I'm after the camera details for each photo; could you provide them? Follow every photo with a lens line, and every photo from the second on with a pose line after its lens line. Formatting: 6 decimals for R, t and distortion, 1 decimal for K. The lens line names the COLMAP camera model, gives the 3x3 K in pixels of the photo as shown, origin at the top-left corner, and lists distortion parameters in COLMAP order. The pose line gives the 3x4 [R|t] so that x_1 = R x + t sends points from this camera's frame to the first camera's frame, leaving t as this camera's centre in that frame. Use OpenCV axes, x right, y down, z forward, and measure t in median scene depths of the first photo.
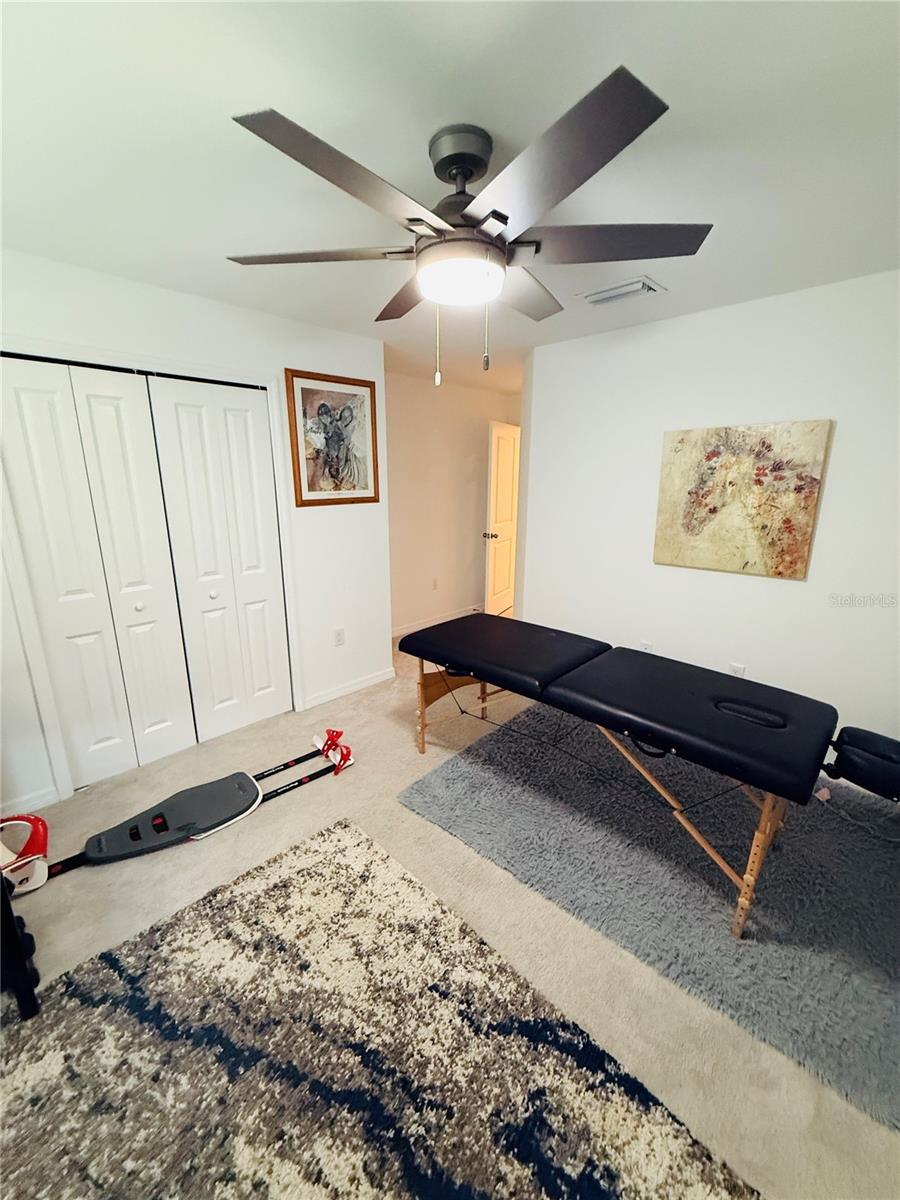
lens RADIAL K [[476.5, 0, 450.3], [0, 476.5, 596.5], [0, 0, 1]] dist [-0.000033, 0.000011]
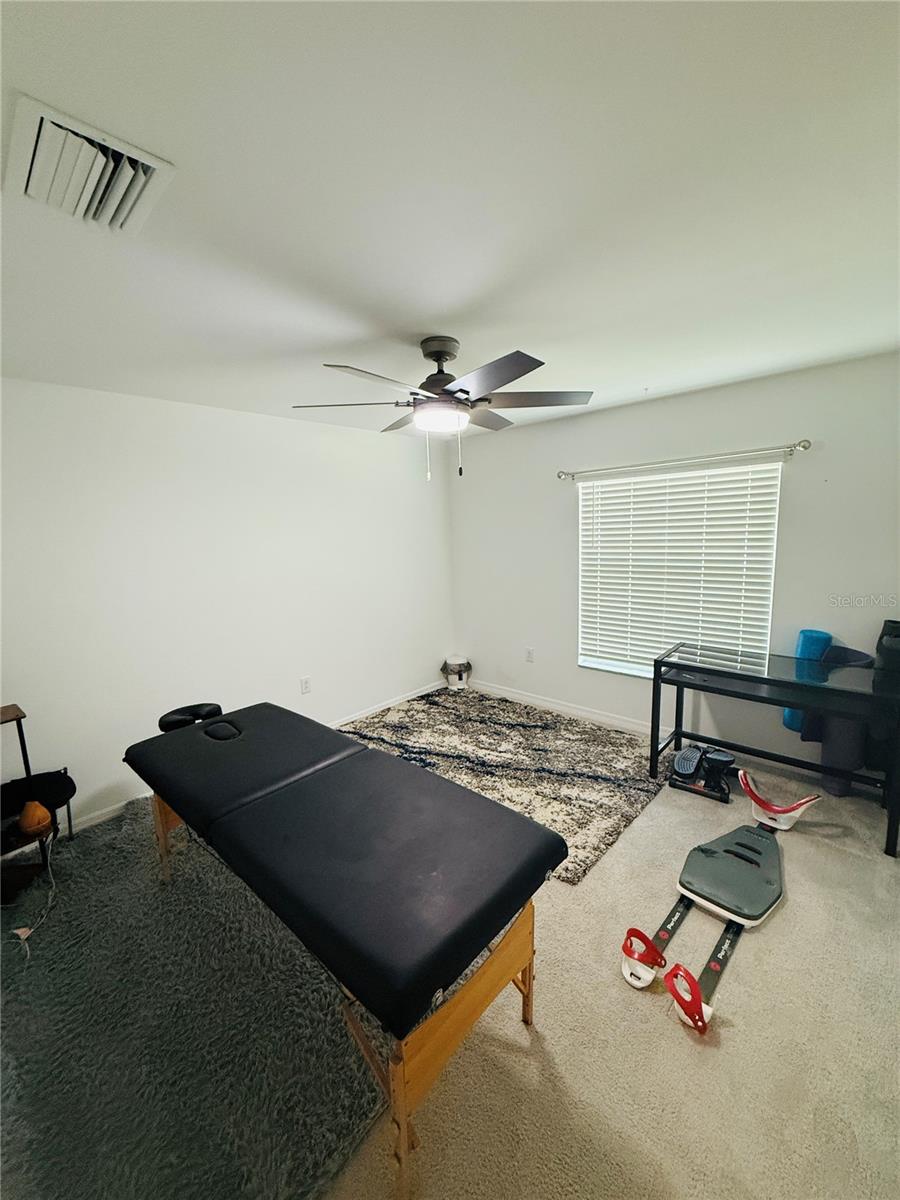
lens RADIAL K [[476.5, 0, 450.3], [0, 476.5, 596.5], [0, 0, 1]] dist [-0.000033, 0.000011]
pose [[-0.999027, 0.032258, -0.030058, 0.062617], [0.018543, 0.925885, 0.377351, -0.693996], [0.040003, 0.376427, -0.925582, 2.654086]]
